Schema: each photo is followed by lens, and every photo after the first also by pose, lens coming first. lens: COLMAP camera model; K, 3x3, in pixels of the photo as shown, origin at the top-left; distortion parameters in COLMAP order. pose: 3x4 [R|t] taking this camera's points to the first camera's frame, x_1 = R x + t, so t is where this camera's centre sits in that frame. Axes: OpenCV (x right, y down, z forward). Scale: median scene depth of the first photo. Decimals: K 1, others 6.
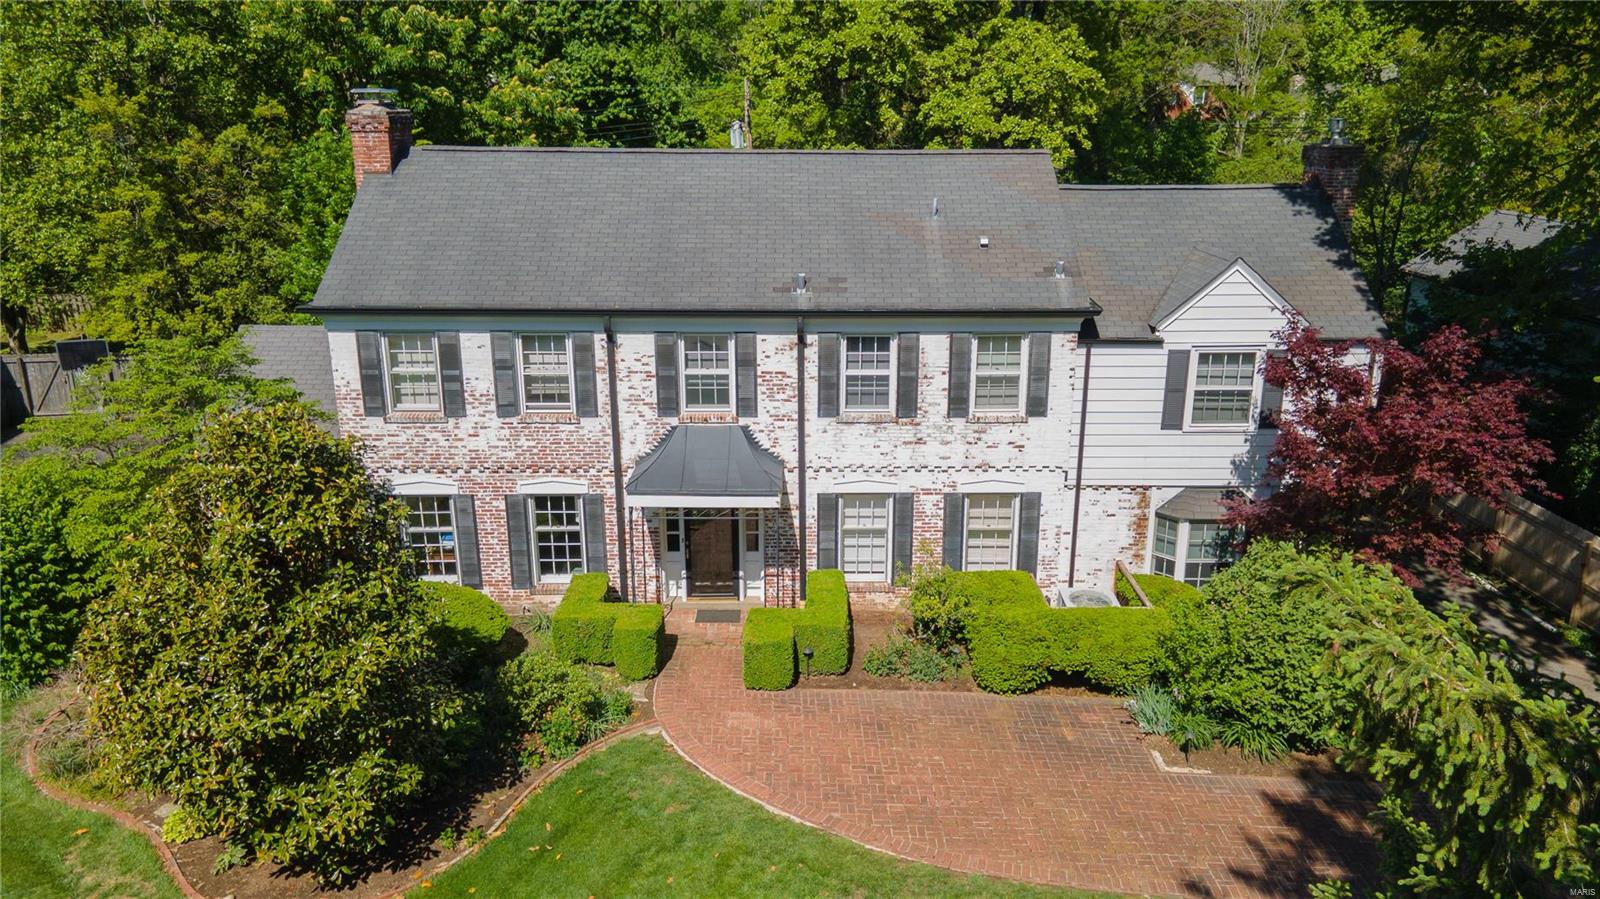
lens RADIAL K [[1166.7, 0, 811.9], [0, 1166.7, 446.2], [0, 0, 1]] dist [0.049399, 0.010906]
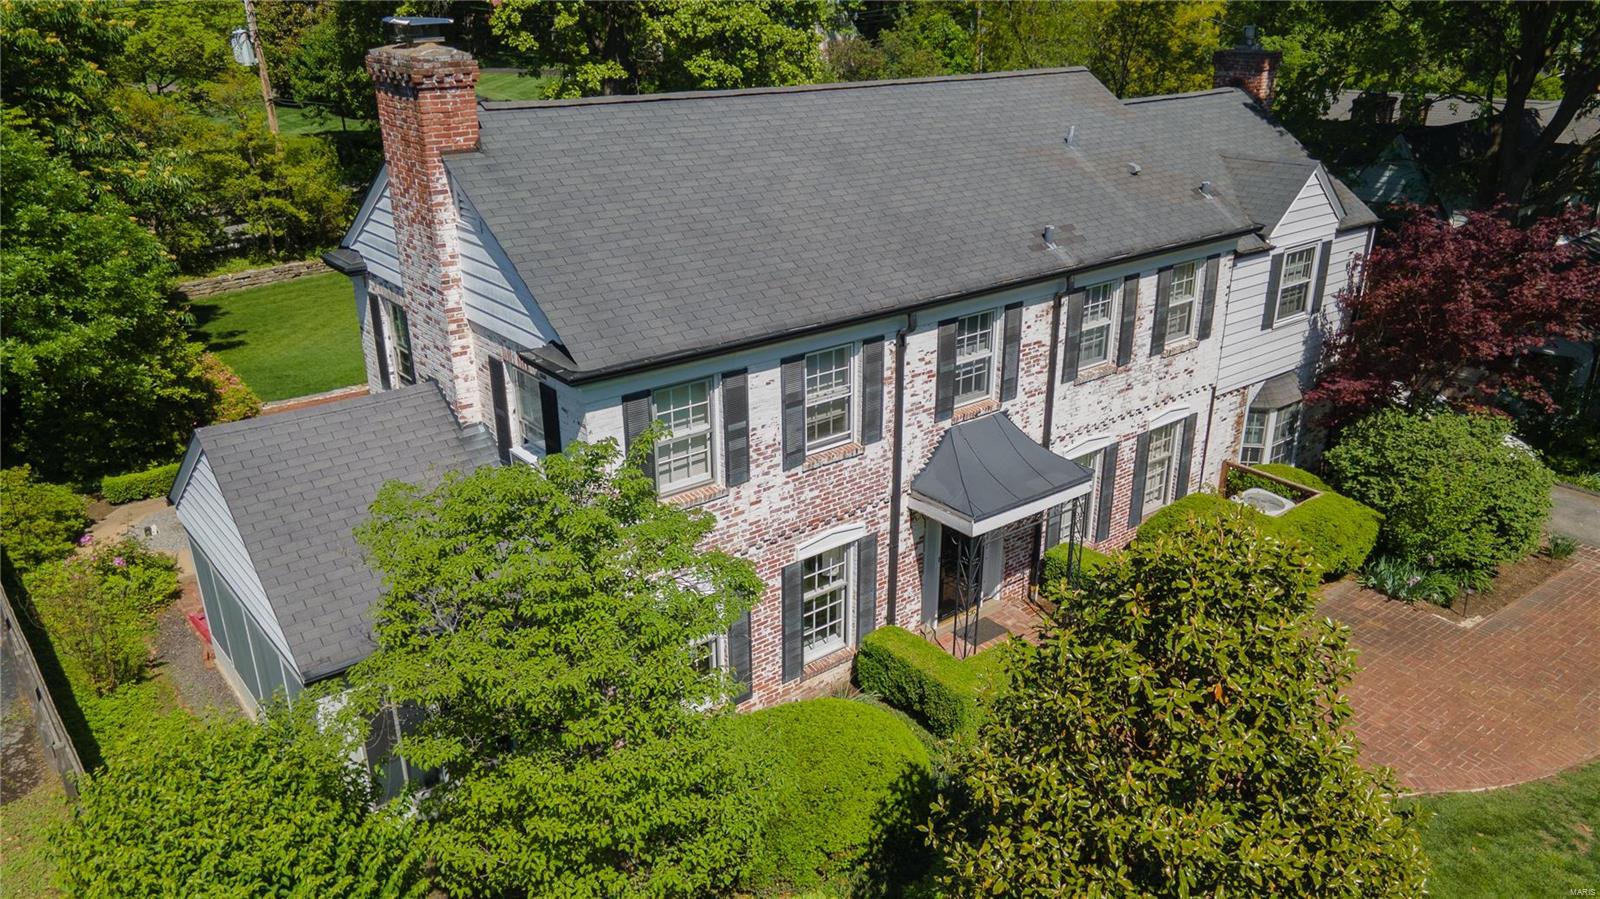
lens RADIAL K [[1164.8, 0, 807.1], [0, 1164.8, 450.5], [0, 0, 1]] dist [0.007783, 0.078145]
pose [[0.786055, -0.234016, 0.572149, -0.672538], [0.181843, 0.972157, 0.147797, -0.142851], [-0.590805, -0.012135, 0.806723, 0.390760]]
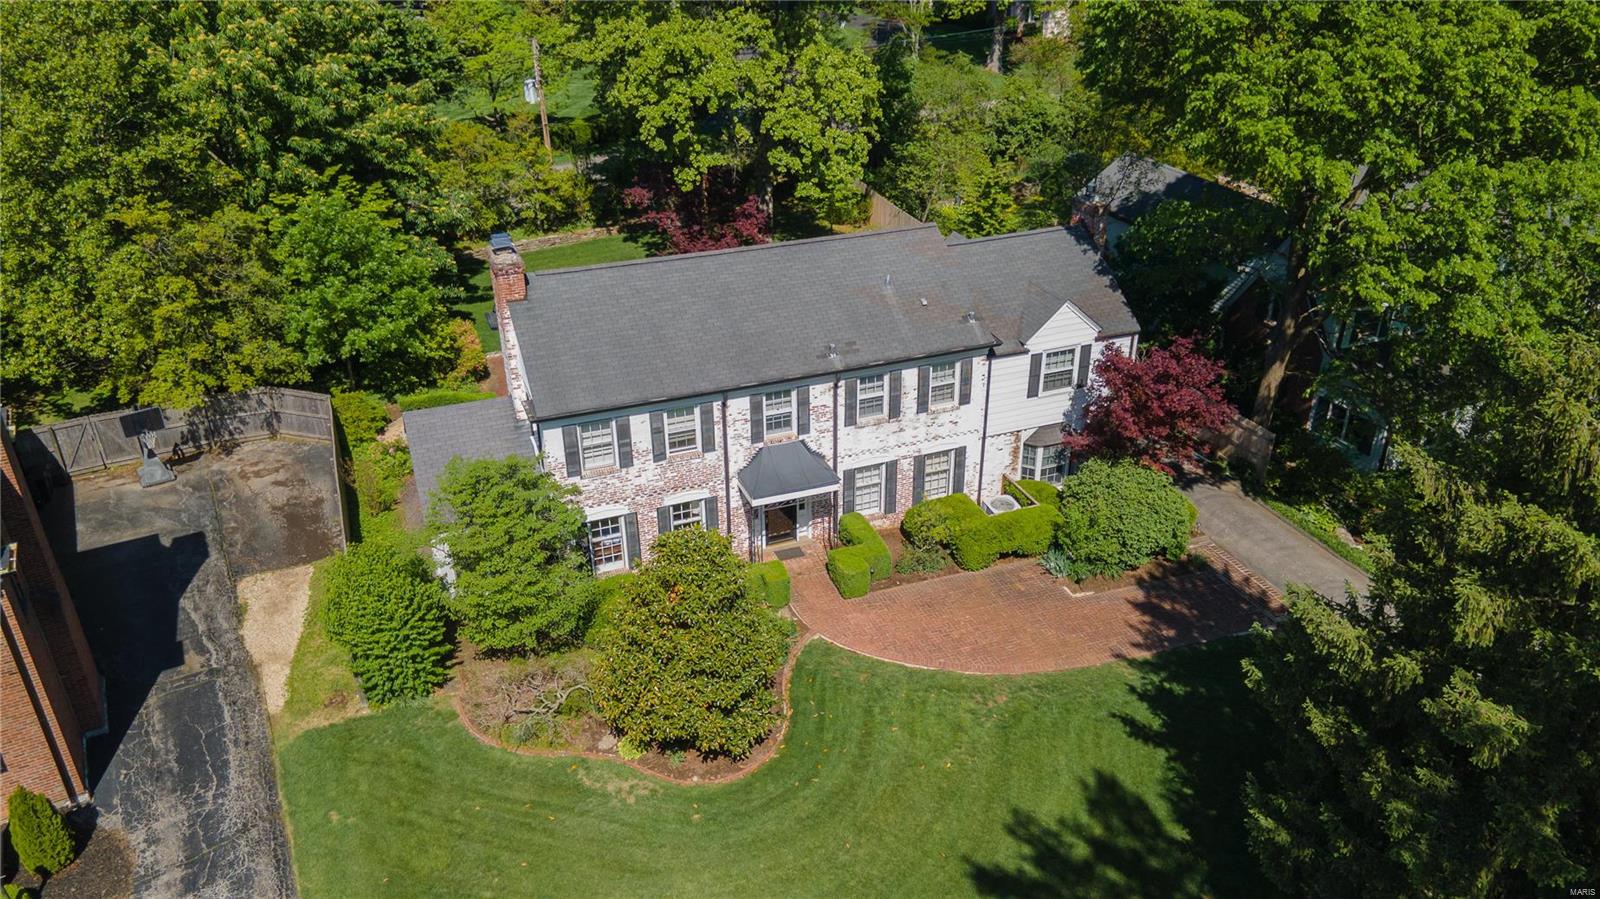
lens RADIAL K [[1166.7, 0, 811.9], [0, 1166.7, 446.2], [0, 0, 1]] dist [0.049399, 0.010906]
pose [[0.933905, -0.172652, 0.313068, -0.546961], [0.109508, 0.971718, 0.209216, -0.341745], [-0.340336, -0.161105, 0.926400, -0.486482]]
